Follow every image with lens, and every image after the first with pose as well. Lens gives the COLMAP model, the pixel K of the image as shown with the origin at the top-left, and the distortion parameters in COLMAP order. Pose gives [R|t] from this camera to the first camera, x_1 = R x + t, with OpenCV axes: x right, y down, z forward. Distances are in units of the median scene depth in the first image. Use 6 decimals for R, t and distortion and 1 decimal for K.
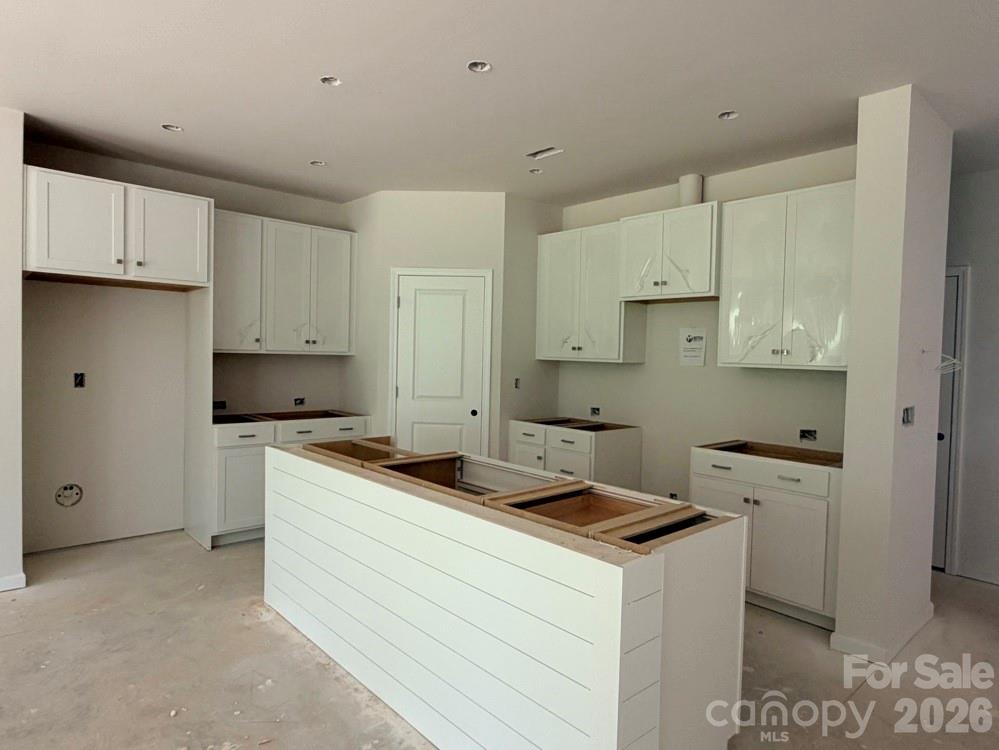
lens RADIAL K [[601.6, 0, 496.7], [0, 601.6, 360.4], [0, 0, 1]] dist [0.002165, -0.001164]
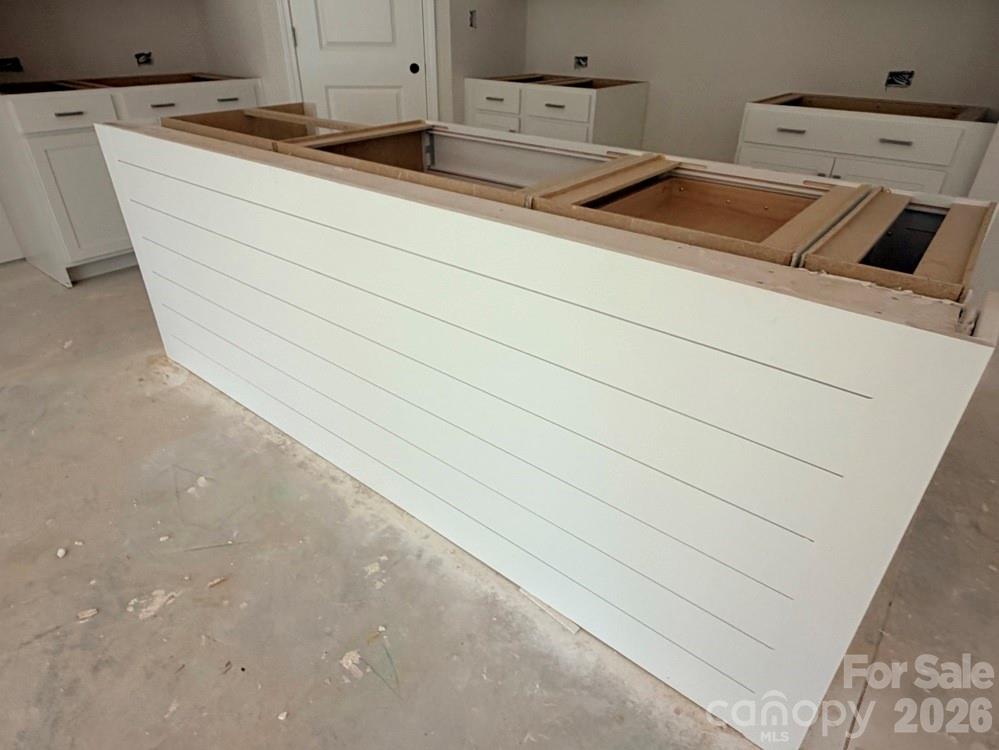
lens RADIAL K [[601.6, 0, 488.3], [0, 601.6, 371.8], [0, 0, 1]] dist [0.002165, -0.001164]
pose [[0.989411, -0.088269, 0.115216, -0.086420], [0.019248, 0.866602, 0.498629, 0.061986], [-0.143859, -0.491131, 0.859124, 0.298443]]
